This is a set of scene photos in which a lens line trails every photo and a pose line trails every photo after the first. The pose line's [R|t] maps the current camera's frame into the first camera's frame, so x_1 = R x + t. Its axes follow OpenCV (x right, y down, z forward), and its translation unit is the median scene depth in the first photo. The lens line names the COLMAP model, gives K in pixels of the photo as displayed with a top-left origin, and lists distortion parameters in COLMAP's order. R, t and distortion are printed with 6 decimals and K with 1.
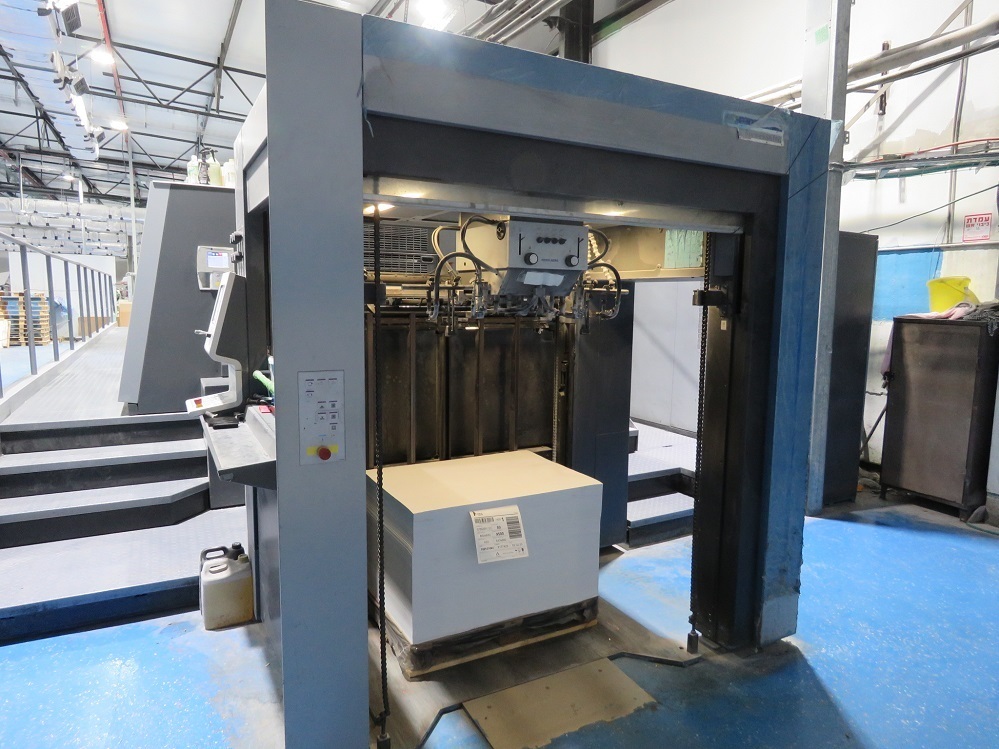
lens RADIAL K [[630.1, 0, 499.5], [0, 630.1, 374.5], [0, 0, 1]] dist [-0.013791, 0.006511]
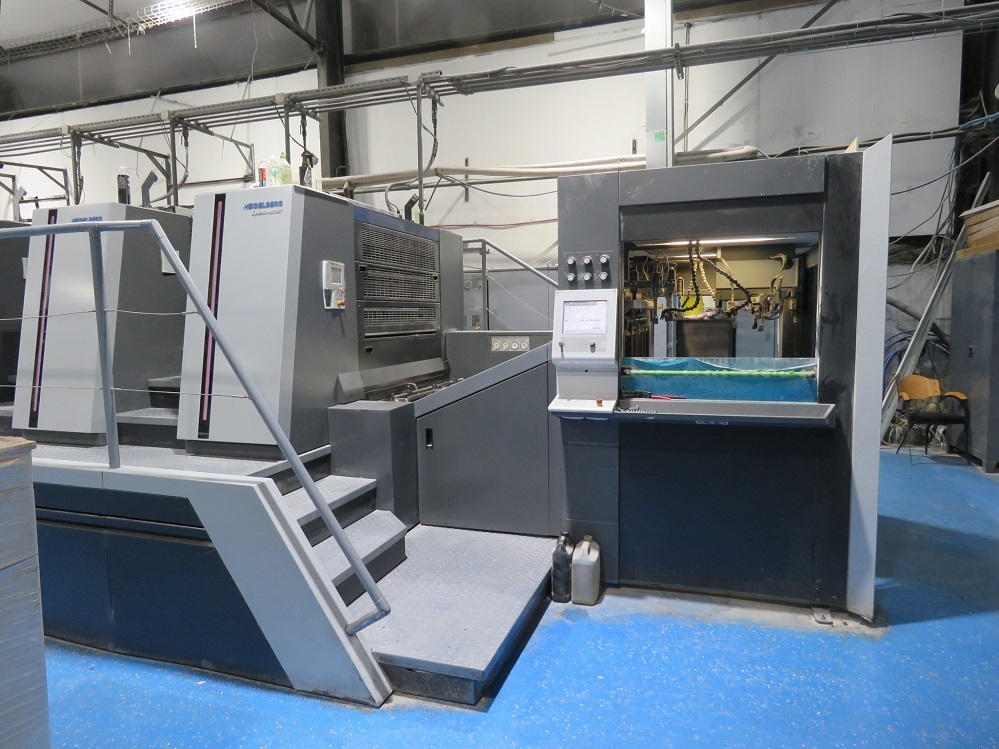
lens RADIAL K [[630.1, 0, 499.5], [0, 630.1, 374.5], [0, 0, 1]] dist [-0.013791, 0.006511]
pose [[0.726206, -0.088293, 0.681784, -0.825263], [0.107929, 0.994063, 0.013772, -0.024594], [-0.678952, 0.063583, 0.731424, 0.163319]]
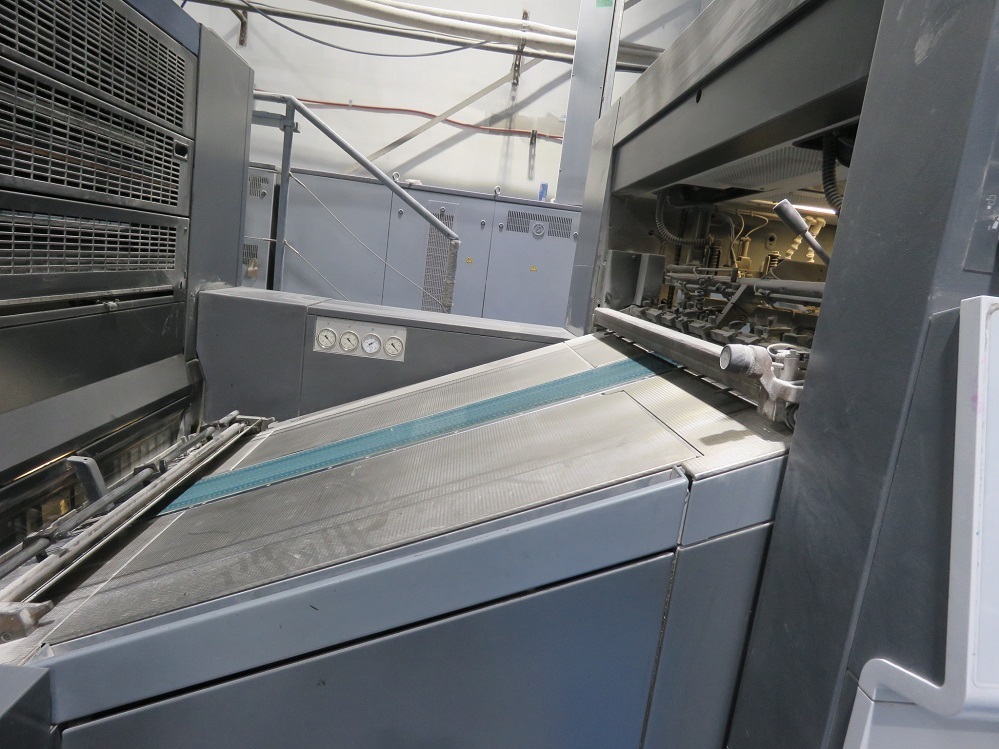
lens RADIAL K [[630.1, 0, 499.5], [0, 630.1, 374.5], [0, 0, 1]] dist [-0.013791, 0.006511]
pose [[0.417677, -0.114945, 0.901295, -0.429836], [-0.014598, 0.990989, 0.133149, -0.103361], [-0.908478, -0.068770, 0.412235, 0.679953]]
